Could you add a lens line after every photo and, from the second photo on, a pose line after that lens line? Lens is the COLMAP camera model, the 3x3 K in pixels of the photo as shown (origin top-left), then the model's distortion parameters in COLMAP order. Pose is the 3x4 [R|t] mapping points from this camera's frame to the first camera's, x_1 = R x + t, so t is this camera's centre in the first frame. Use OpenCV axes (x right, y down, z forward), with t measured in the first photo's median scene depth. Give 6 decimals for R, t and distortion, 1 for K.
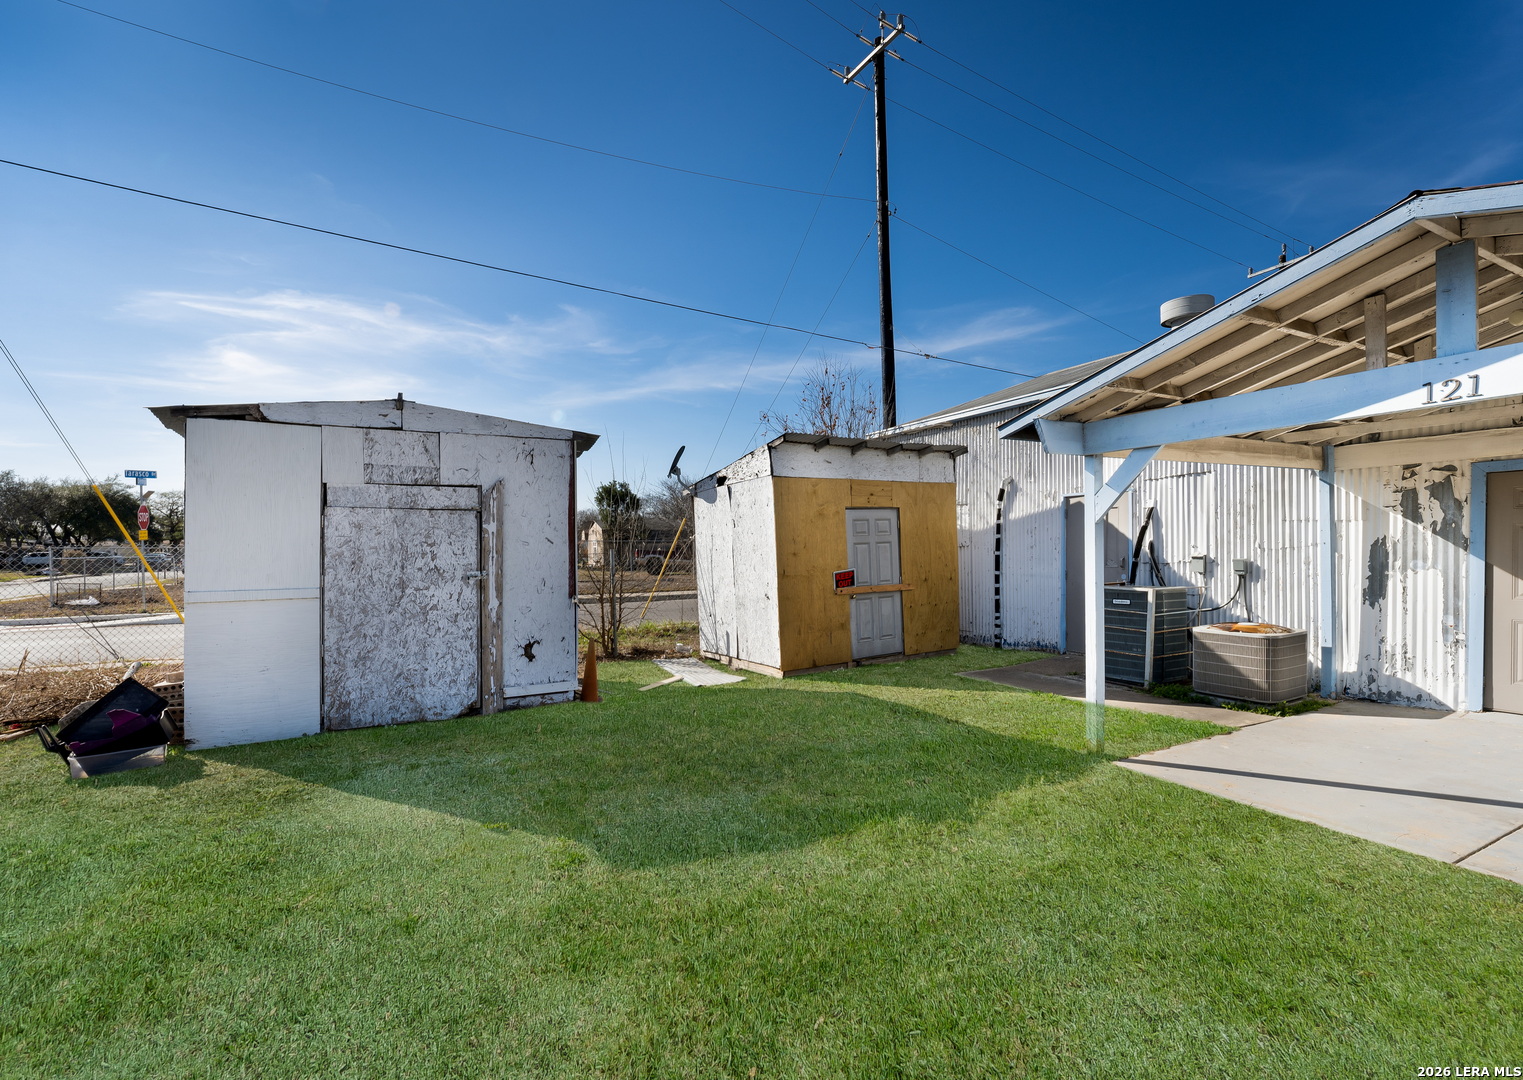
lens RADIAL K [[677.6, 0, 769.5], [0, 677.6, 558.7], [0, 0, 1]] dist [-0.014146, 0.001627]
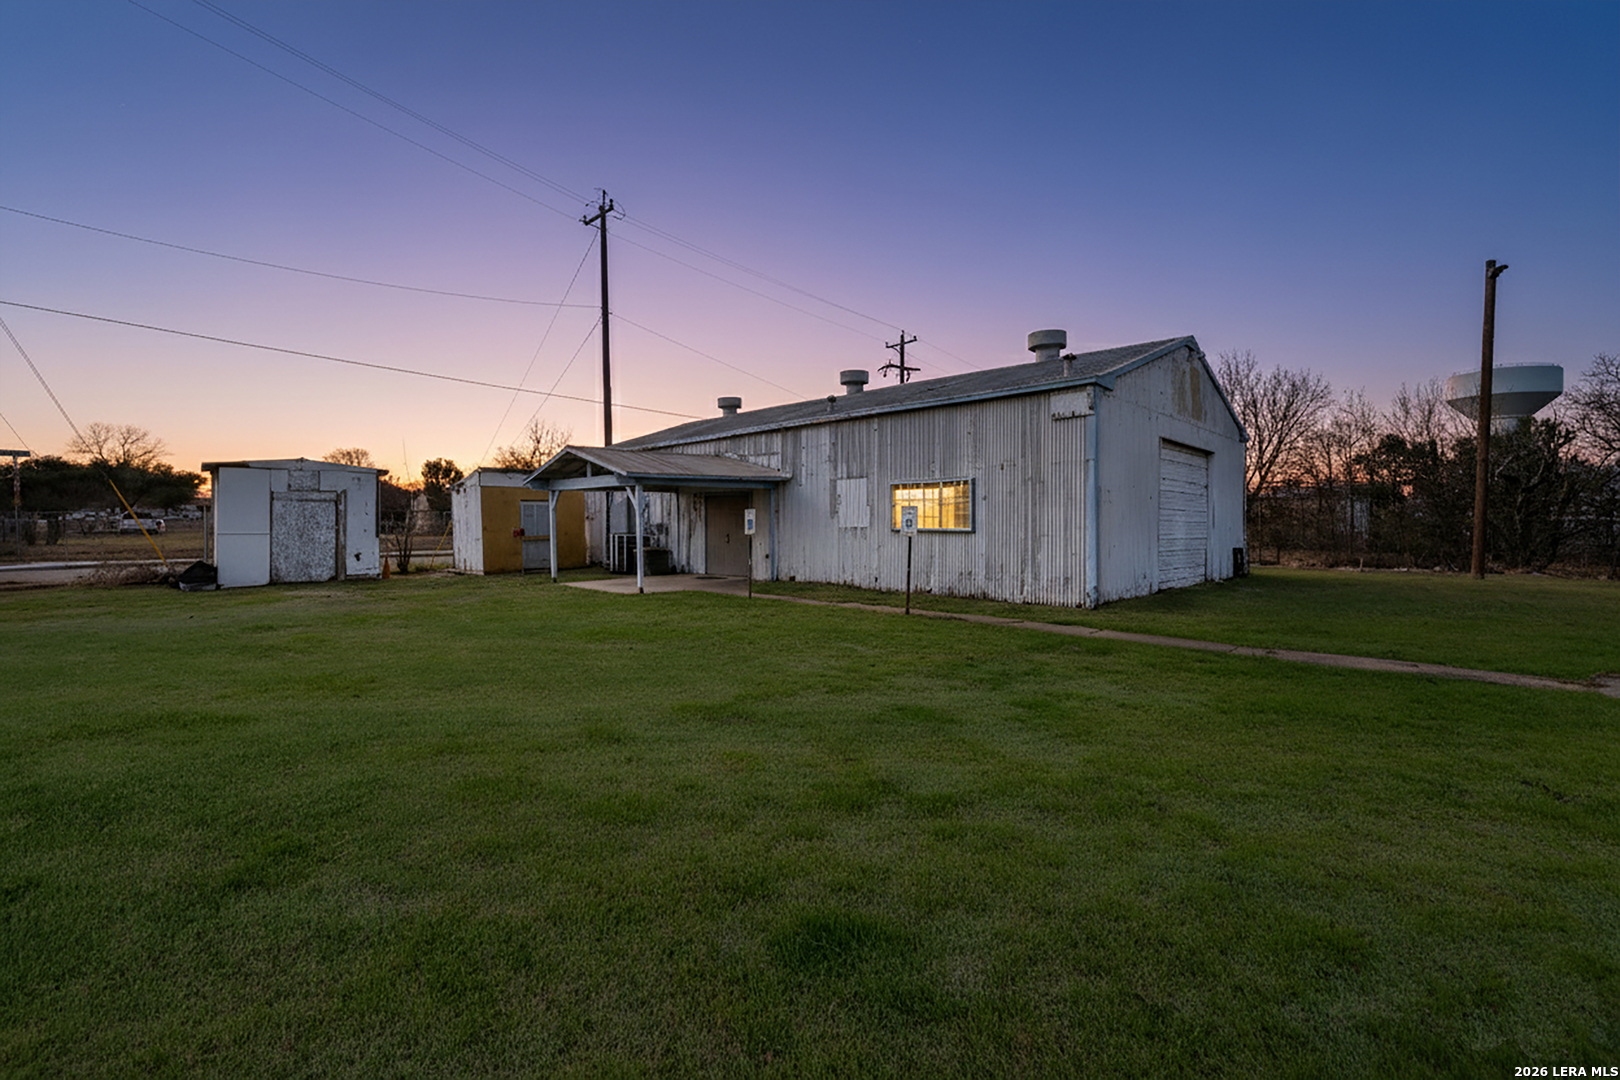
lens RADIAL K [[669.3, 0, 806.9], [0, 669.3, 535.5], [0, 0, 1]] dist [-0.018829, 0.001487]
pose [[0.966560, 0.007223, 0.256337, 0.646060], [-0.009137, 0.999939, 0.006280, 0.026216], [-0.256276, -0.008412, 0.966567, -1.873996]]
